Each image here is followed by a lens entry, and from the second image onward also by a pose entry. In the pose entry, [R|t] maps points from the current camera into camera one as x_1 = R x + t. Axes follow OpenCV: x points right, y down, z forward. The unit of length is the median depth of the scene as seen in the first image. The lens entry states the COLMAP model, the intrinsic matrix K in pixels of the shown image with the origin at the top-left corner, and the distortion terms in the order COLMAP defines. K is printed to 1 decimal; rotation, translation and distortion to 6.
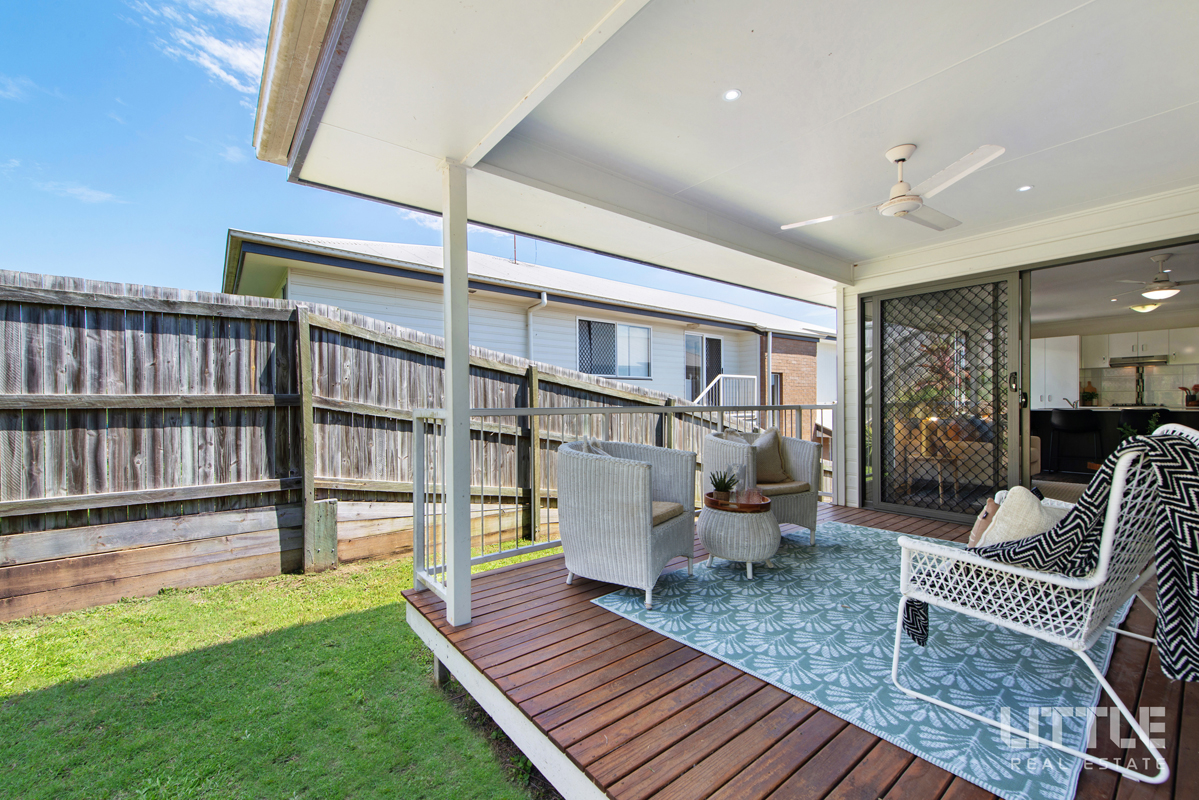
lens RADIAL K [[482.8, 0, 564.0], [0, 482.8, 410.9], [0, 0, 1]] dist [-0.002263, -0.000116]
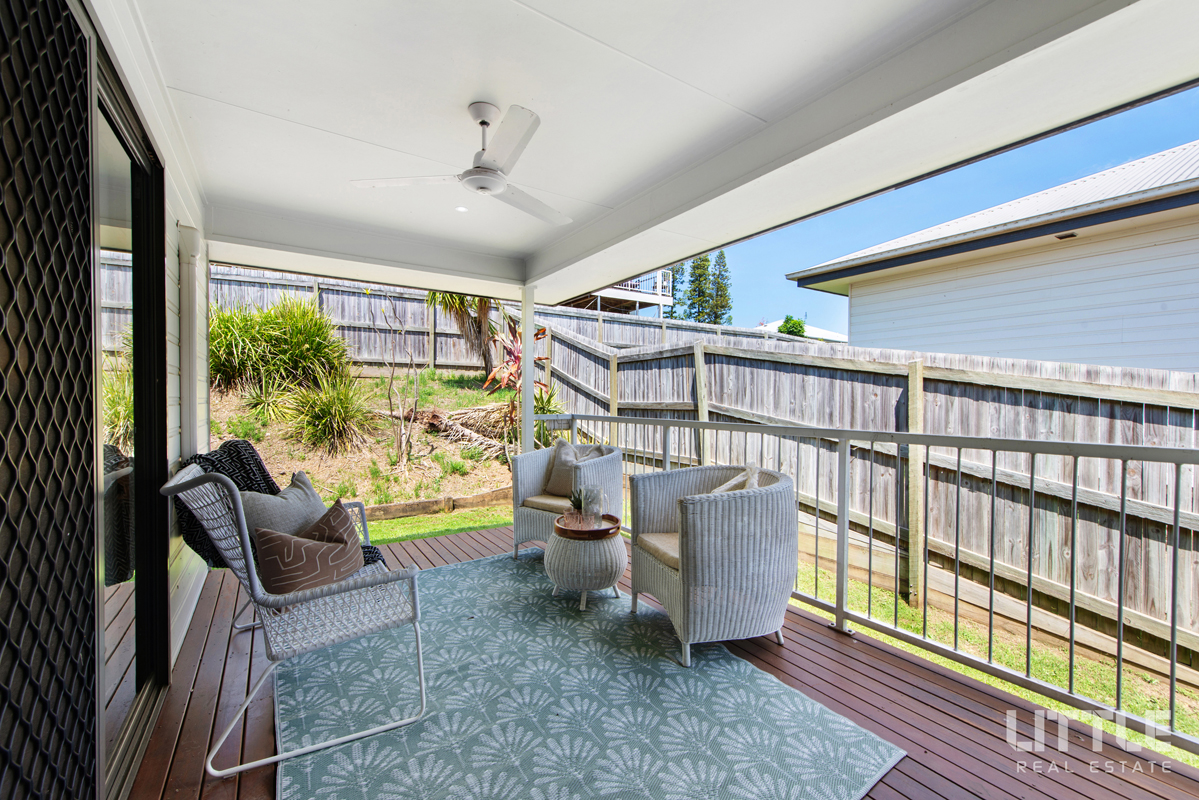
lens RADIAL K [[482.8, 0, 596.1], [0, 482.8, 399.0], [0, 0, 1]] dist [-0.002263, -0.000116]
pose [[-0.085143, 0.006858, -0.996345, 0.840866], [-0.014470, 0.999862, 0.008118, -0.044206], [0.996264, 0.015108, -0.085032, 0.722742]]
